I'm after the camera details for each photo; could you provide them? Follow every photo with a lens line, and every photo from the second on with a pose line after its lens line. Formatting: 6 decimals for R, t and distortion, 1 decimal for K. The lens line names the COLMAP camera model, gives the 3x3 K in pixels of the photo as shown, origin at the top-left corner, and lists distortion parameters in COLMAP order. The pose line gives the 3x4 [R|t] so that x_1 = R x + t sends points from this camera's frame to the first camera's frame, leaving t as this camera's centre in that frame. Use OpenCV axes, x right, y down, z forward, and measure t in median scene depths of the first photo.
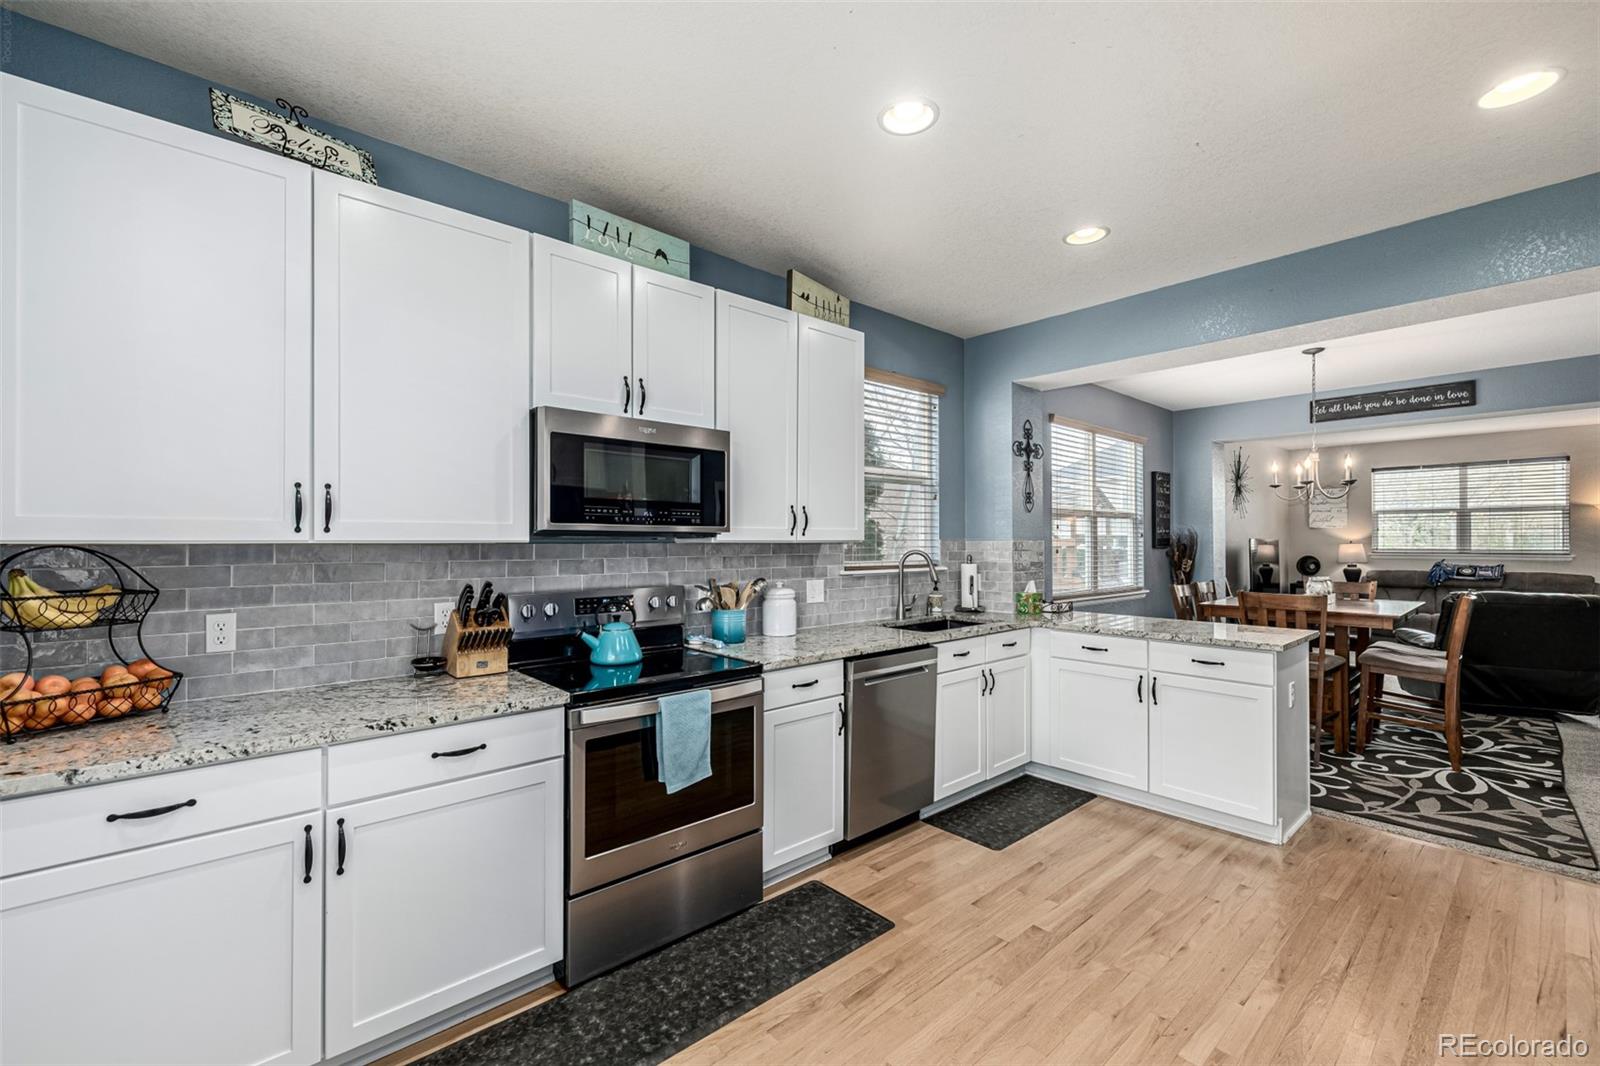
lens RADIAL K [[675.0, 0, 797.1], [0, 675.0, 535.8], [0, 0, 1]] dist [0.001253, -0.000071]
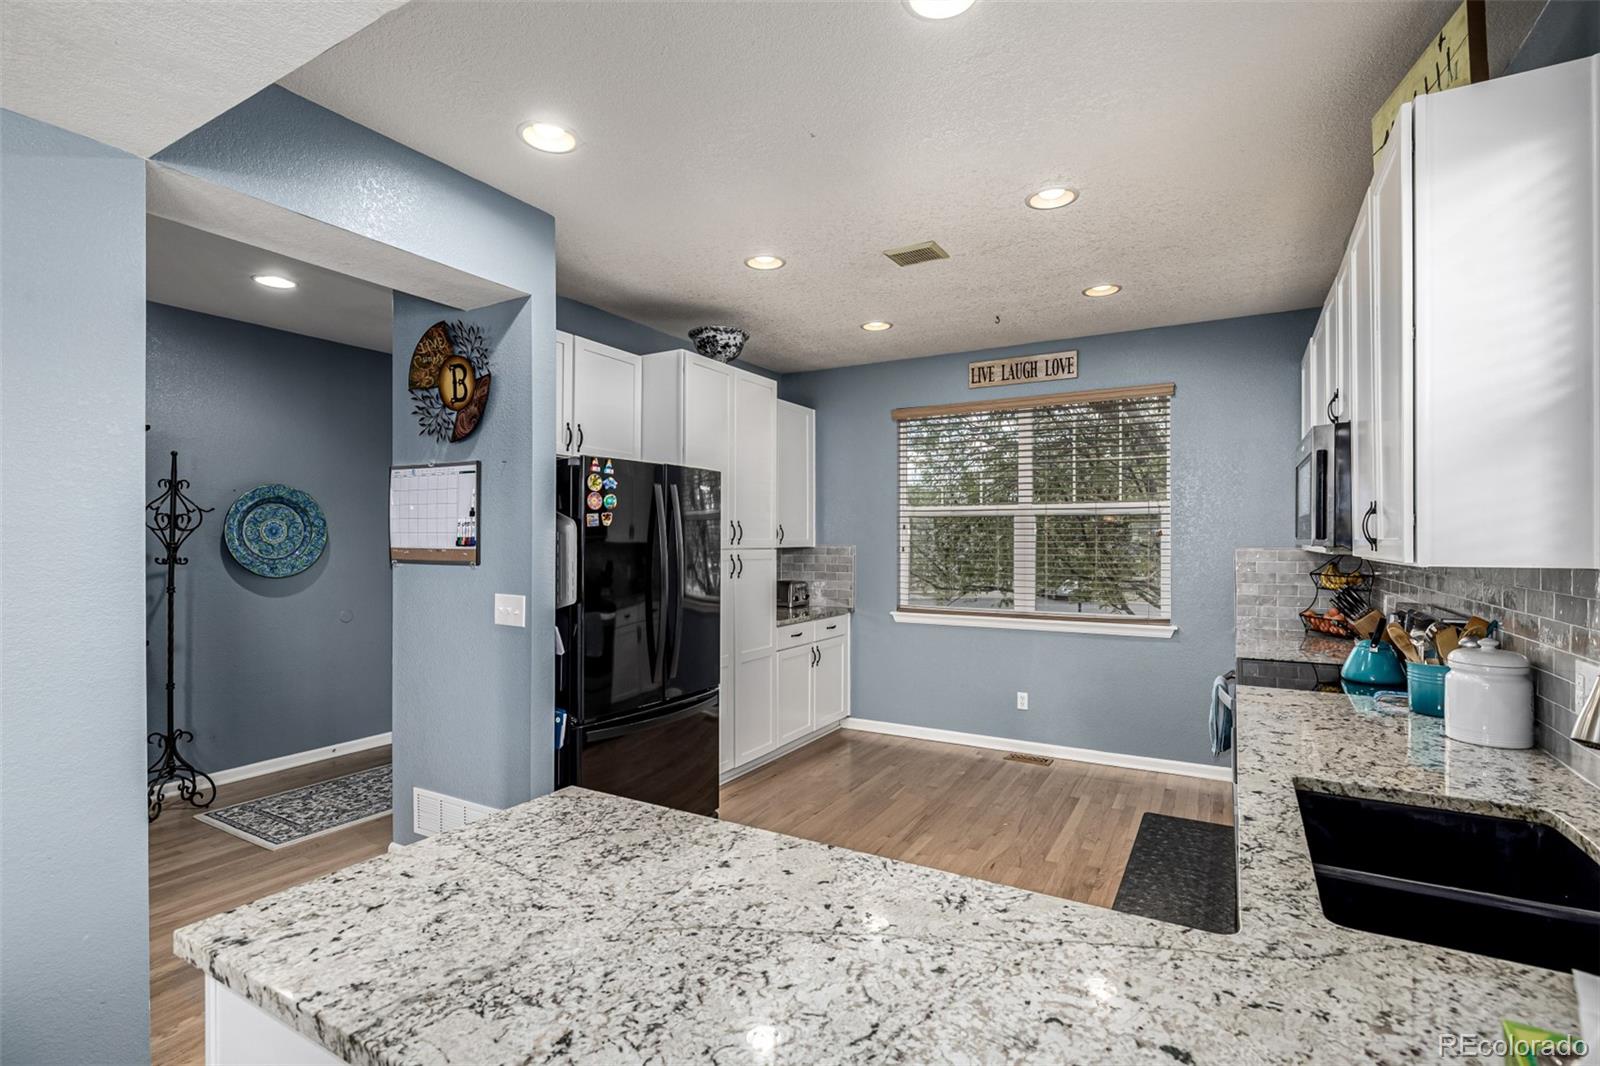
lens RADIAL K [[755.2, 0, 798.1], [0, 755.2, 540.4], [0, 0, 1]] dist [-0.002868, -0.000120]
pose [[-0.950716, 0.000491, -0.310061, 0.639187], [0.002386, 0.999981, -0.005733, -0.005806], [0.310053, -0.006190, -0.950699, 1.354936]]
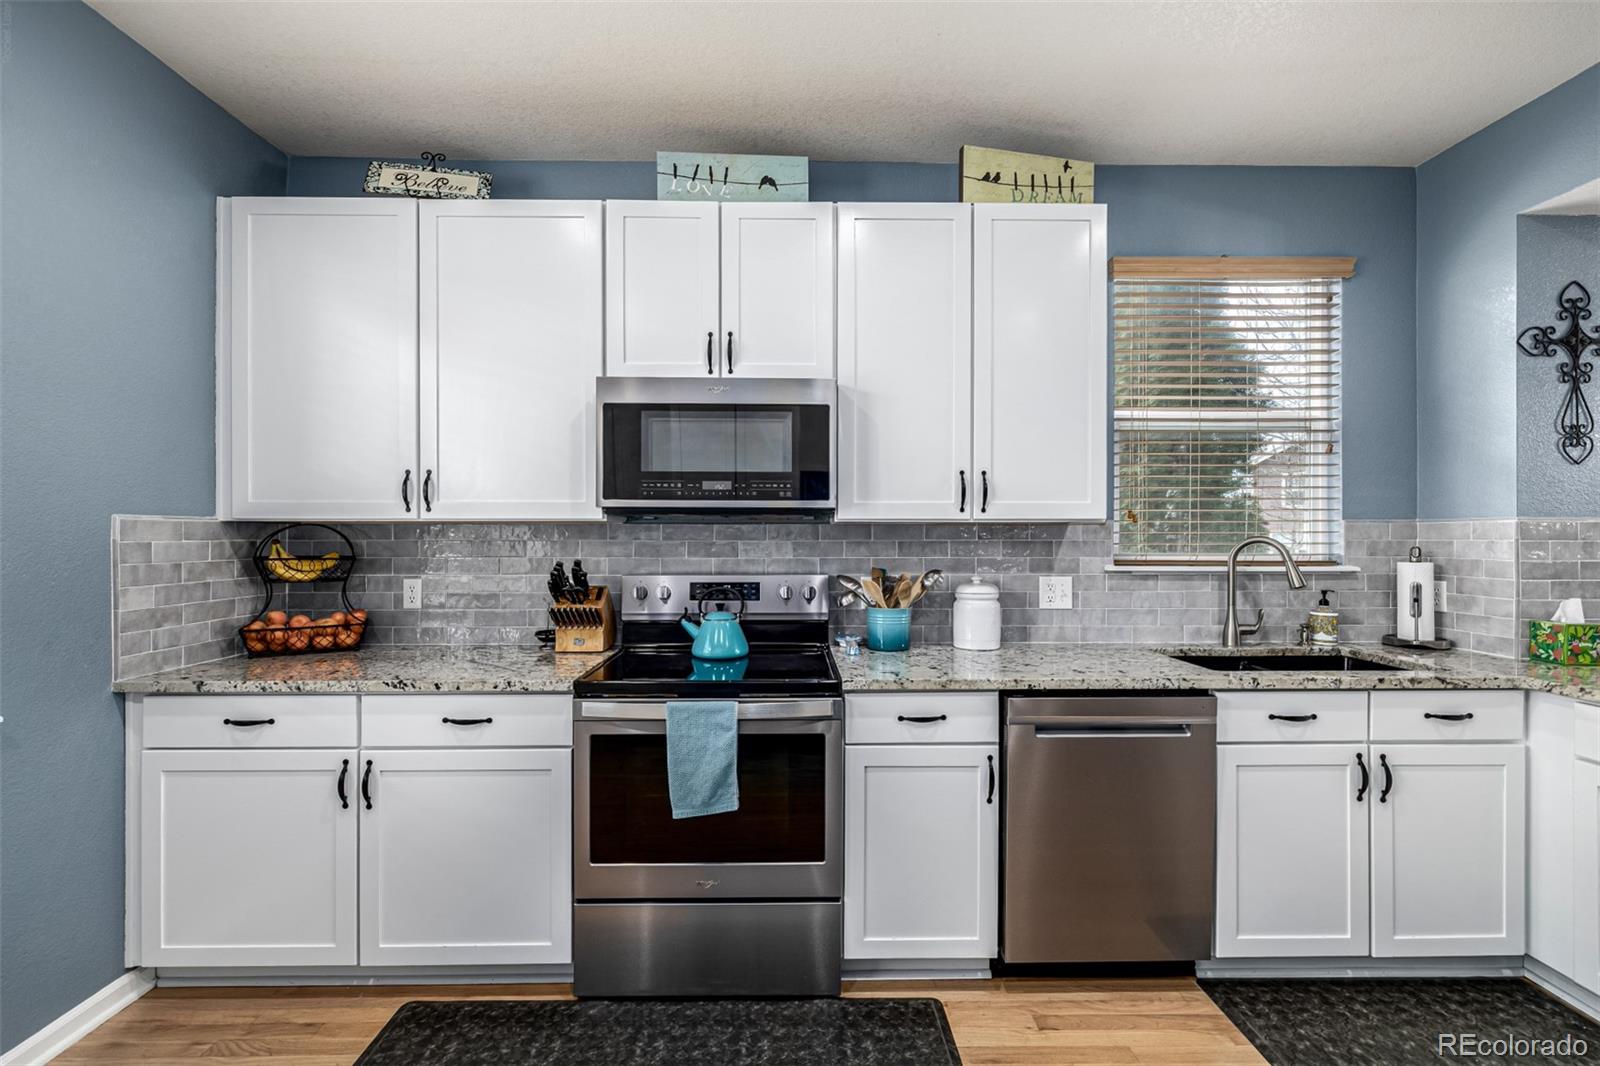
lens RADIAL K [[675.0, 0, 797.1], [0, 675.0, 535.8], [0, 0, 1]] dist [0.001253, -0.000071]
pose [[0.756071, 0.000453, -0.654489, 0.302209], [0.003973, 0.999978, 0.005282, 0.018382], [0.654478, -0.006594, 0.756053, 0.301777]]
